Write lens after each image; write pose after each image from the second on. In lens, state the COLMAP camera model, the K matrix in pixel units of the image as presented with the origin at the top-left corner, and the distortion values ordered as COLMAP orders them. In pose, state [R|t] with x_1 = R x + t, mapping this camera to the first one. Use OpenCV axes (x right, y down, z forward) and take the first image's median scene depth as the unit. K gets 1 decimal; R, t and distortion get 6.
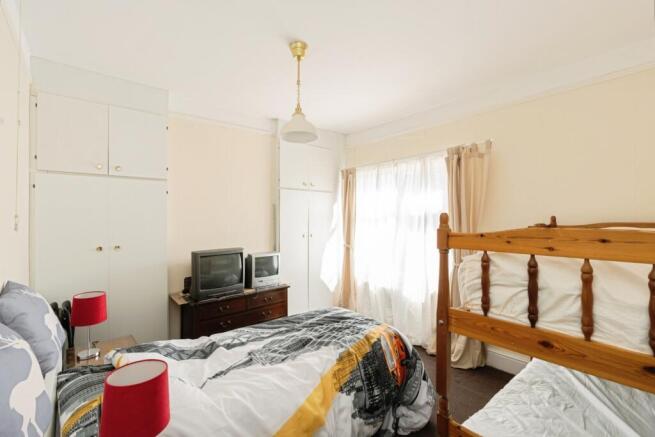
lens RADIAL K [[278.2, 0, 322.3], [0, 278.2, 220.0], [0, 0, 1]] dist [0.000019, 0.000010]
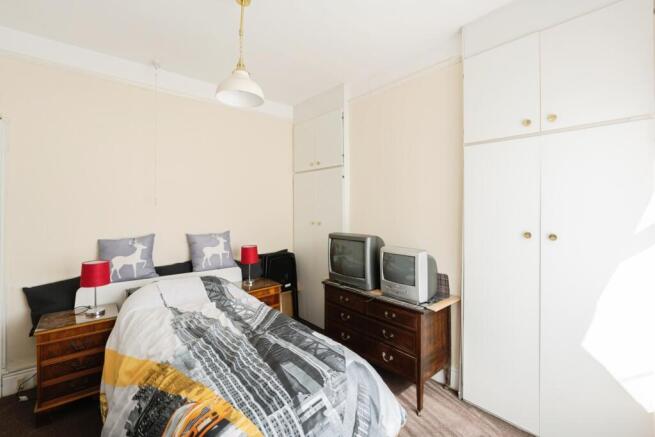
lens RADIAL K [[295.6, 0, 331.1], [0, 295.6, 202.8], [0, 0, 1]] dist [0.002374, -0.000117]
pose [[-0.003729, -0.007557, -0.999964, 0.549487], [-0.002213, 0.999969, -0.007549, 0.011072], [0.999991, 0.002185, -0.003746, 0.868573]]
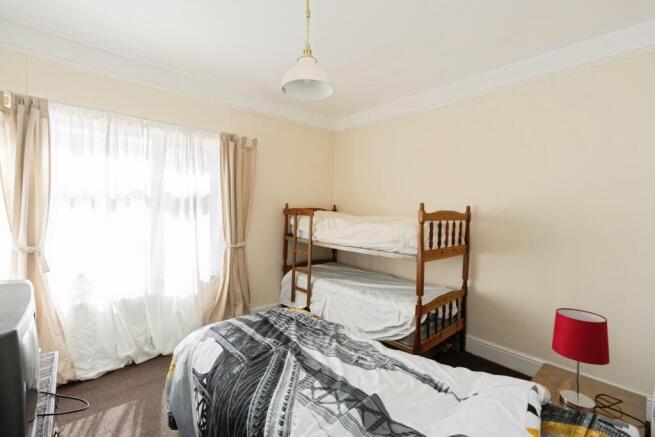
lens RADIAL K [[278.2, 0, 322.3], [0, 278.2, 220.0], [0, 0, 1]] dist [0.000019, 0.000010]
pose [[0.009457, -0.033898, 0.999381, -0.572522], [-0.020280, 0.999213, 0.034084, 0.016900], [-0.999750, -0.020590, 0.008762, 0.643027]]
